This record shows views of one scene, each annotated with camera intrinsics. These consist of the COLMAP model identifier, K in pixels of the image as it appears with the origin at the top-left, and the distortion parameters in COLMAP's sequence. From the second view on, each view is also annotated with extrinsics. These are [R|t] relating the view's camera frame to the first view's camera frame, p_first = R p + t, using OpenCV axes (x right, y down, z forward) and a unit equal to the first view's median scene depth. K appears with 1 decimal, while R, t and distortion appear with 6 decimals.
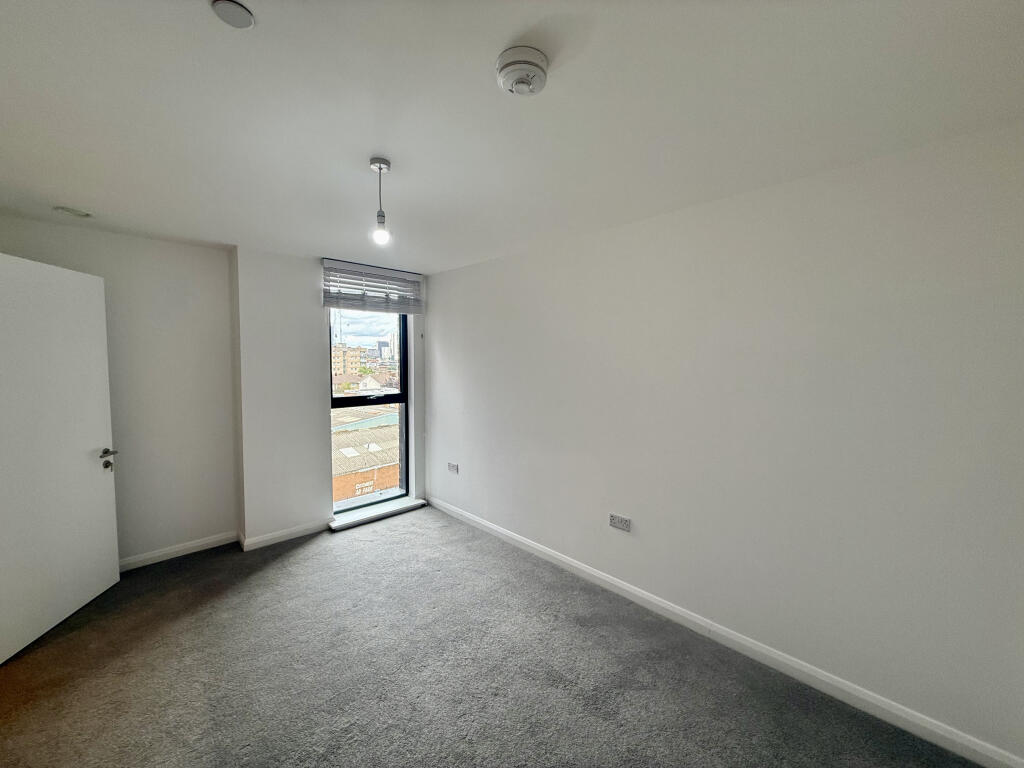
lens RADIAL K [[408.5, 0, 510.5], [0, 408.5, 383.2], [0, 0, 1]] dist [0.000980, 0.000064]
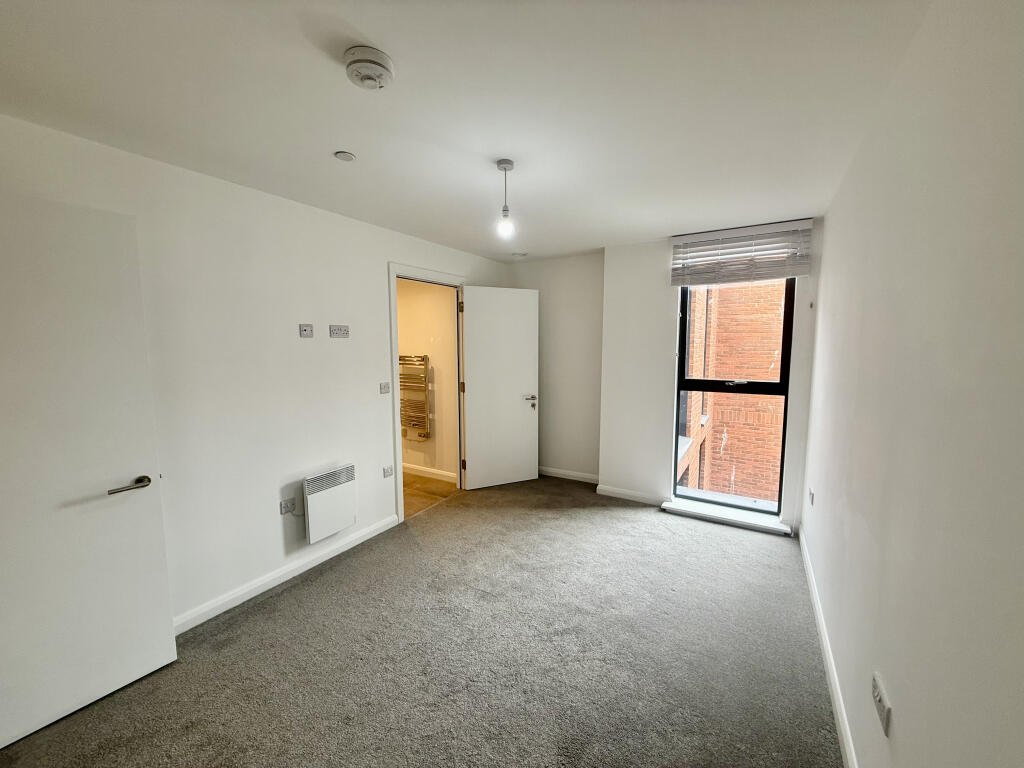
lens RADIAL K [[408.5, 0, 510.0], [0, 408.5, 383.8], [0, 0, 1]] dist [0.000980, 0.000064]
pose [[0.244845, 0.092320, -0.965157, 0.430715], [-0.053517, 0.995226, 0.081619, -0.011127], [0.968084, 0.031669, 0.248617, 0.382955]]
